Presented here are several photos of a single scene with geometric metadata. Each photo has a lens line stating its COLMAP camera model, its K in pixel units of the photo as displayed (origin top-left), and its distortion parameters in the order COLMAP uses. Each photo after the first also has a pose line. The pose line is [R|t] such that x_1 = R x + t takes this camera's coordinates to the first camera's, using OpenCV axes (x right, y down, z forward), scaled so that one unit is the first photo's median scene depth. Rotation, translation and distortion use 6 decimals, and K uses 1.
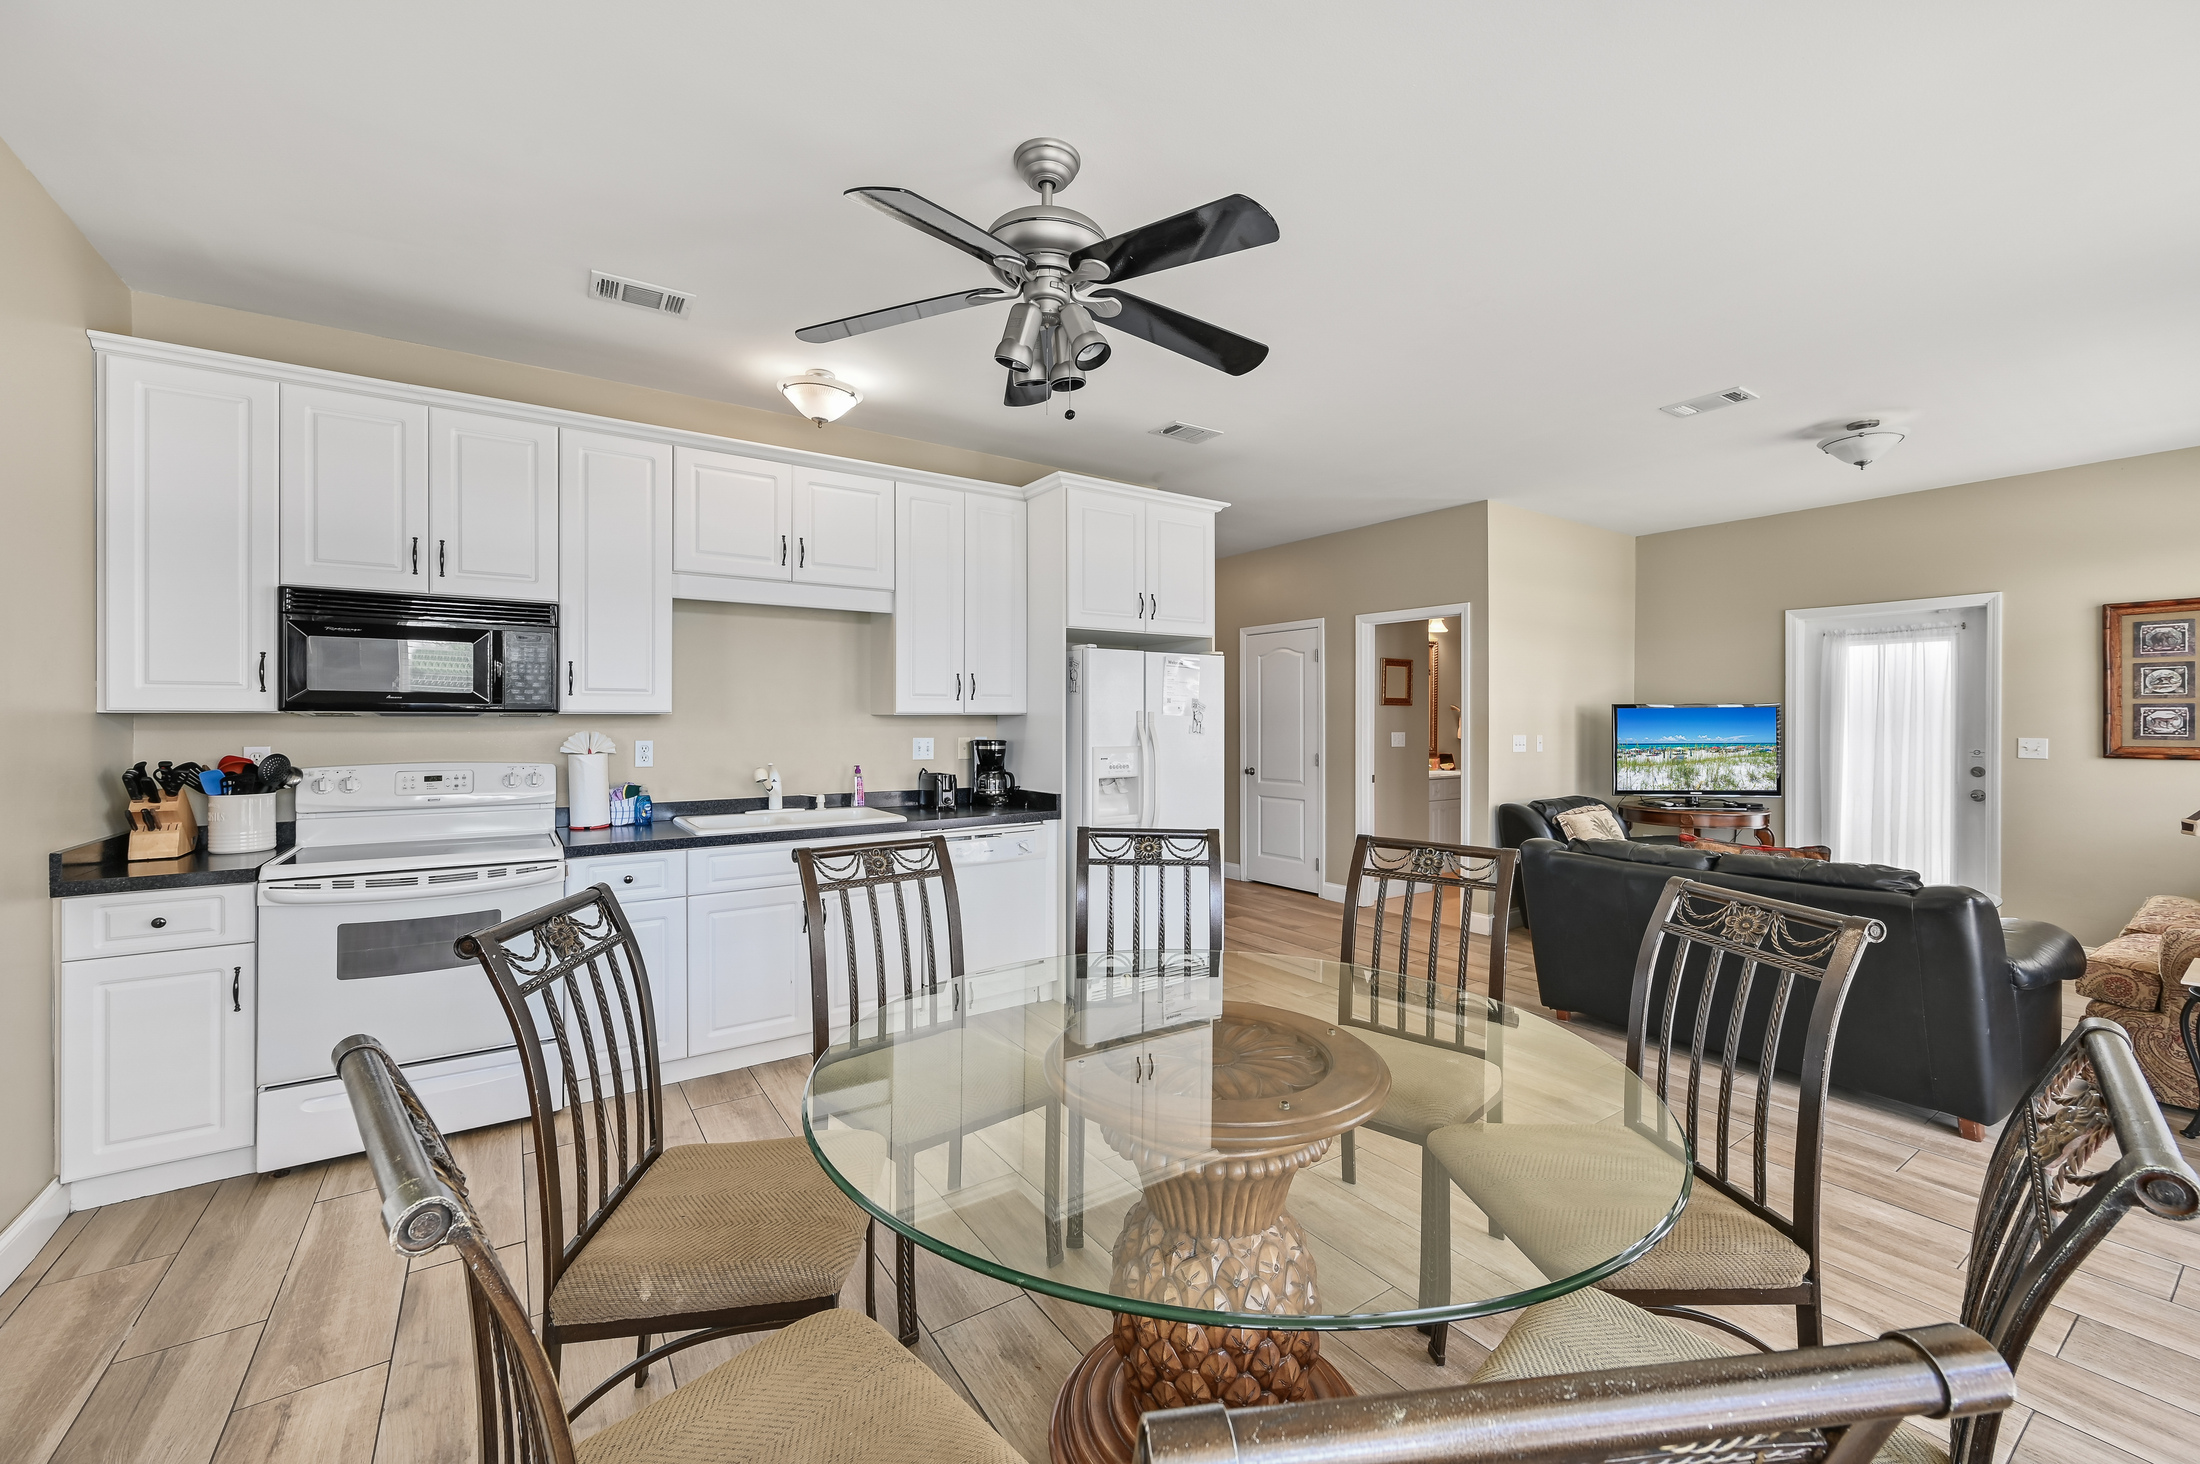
lens RADIAL K [[871.0, 0, 1086.5], [0, 871.0, 720.3], [0, 0, 1]] dist [0.010679, -0.000827]
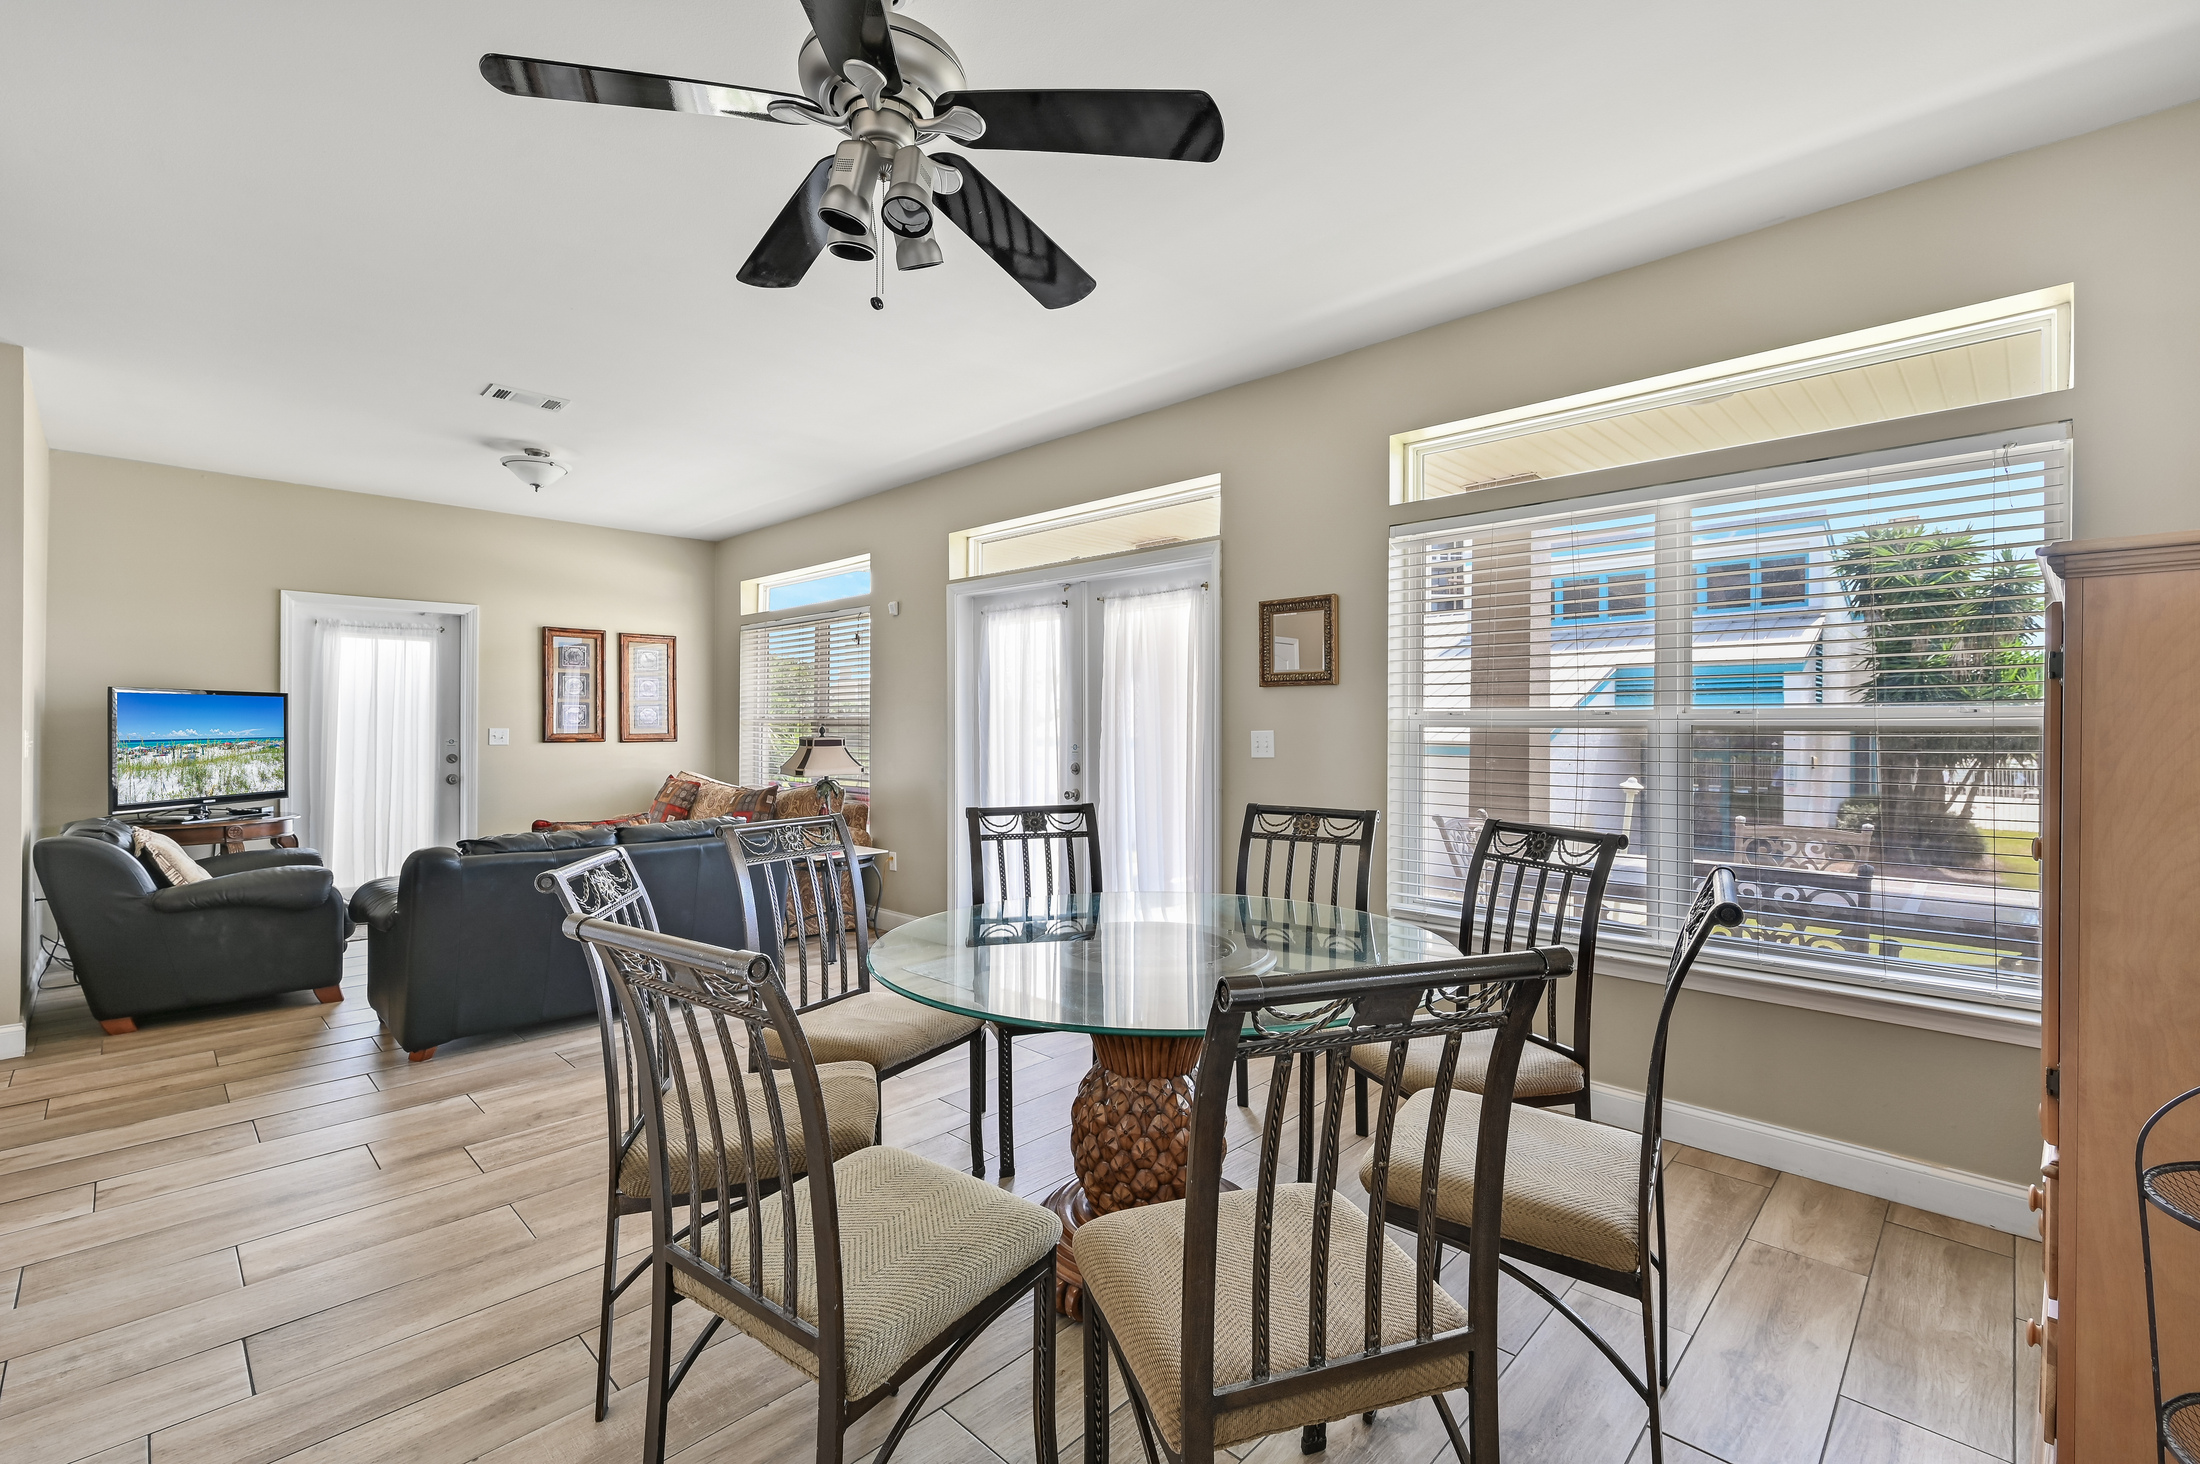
lens RADIAL K [[924.6, 0, 1140.4], [0, 924.6, 726.4], [0, 0, 1]] dist [-0.000771, 0.000110]
pose [[-0.212616, -0.002909, 0.977132, -0.326757], [-0.003275, 0.999992, 0.002264, 0.010321], [-0.977130, -0.002719, -0.212624, 0.347438]]
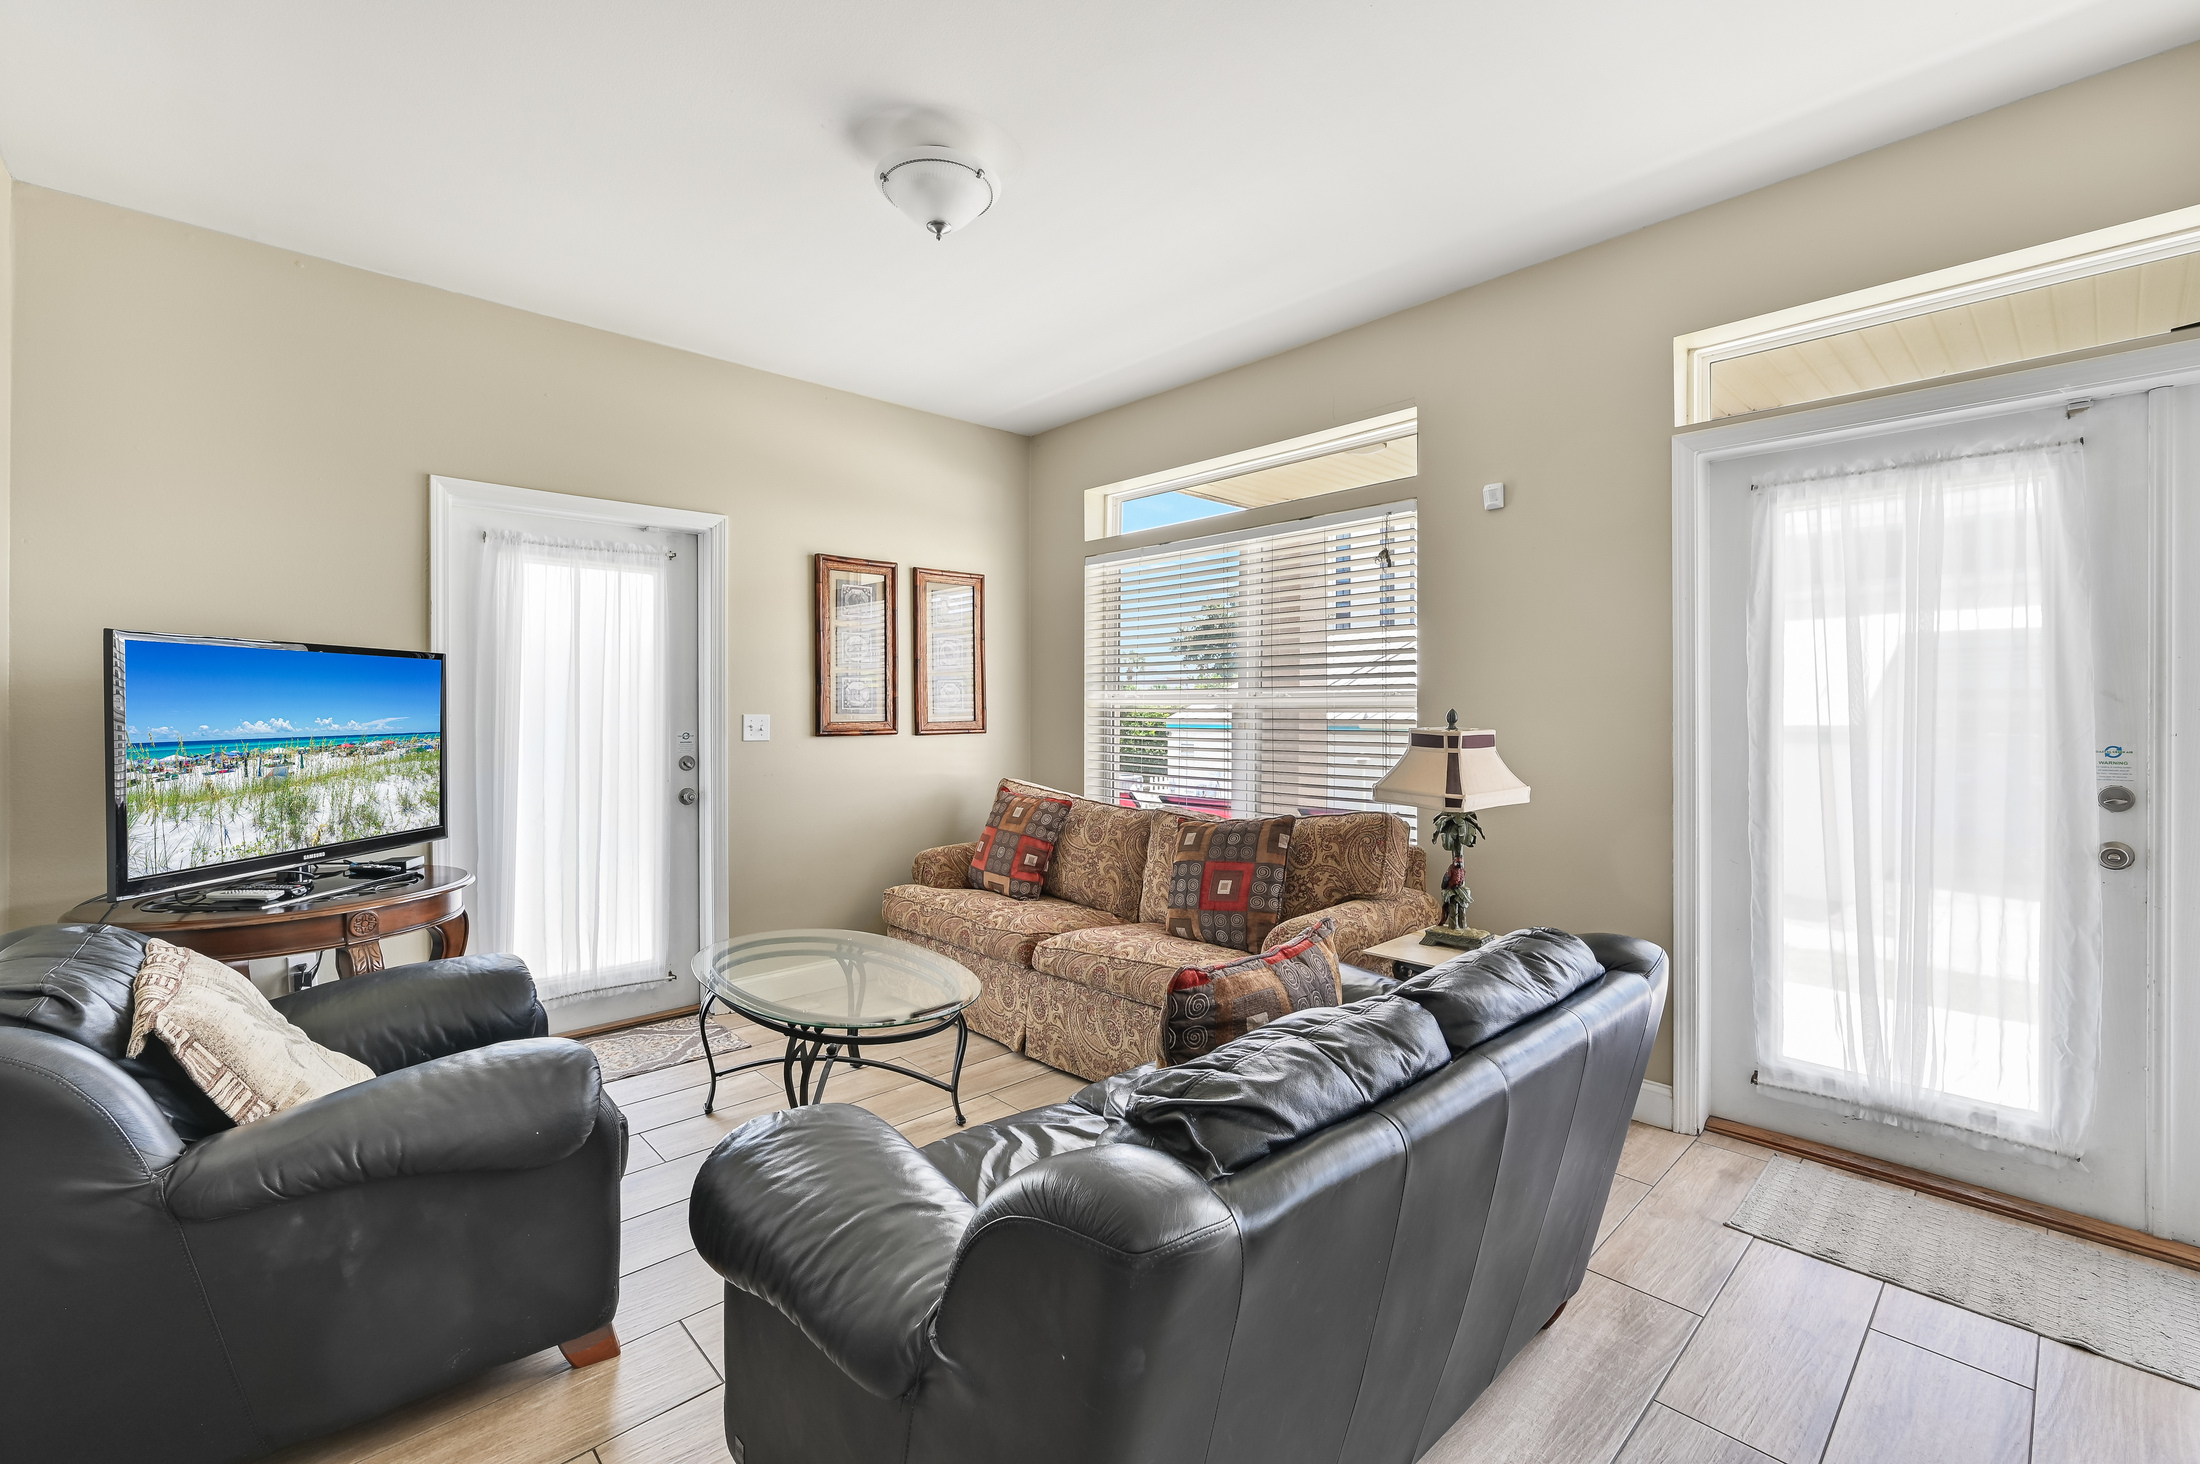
lens RADIAL K [[924.6, 0, 1162.7], [0, 924.6, 714.7], [0, 0, 1]] dist [-0.000771, 0.000110]
pose [[-0.168783, -0.006705, 0.985631, 0.191720], [0.000451, 0.999976, 0.006879, 0.013048], [-0.985653, 0.001605, -0.168776, 0.684015]]
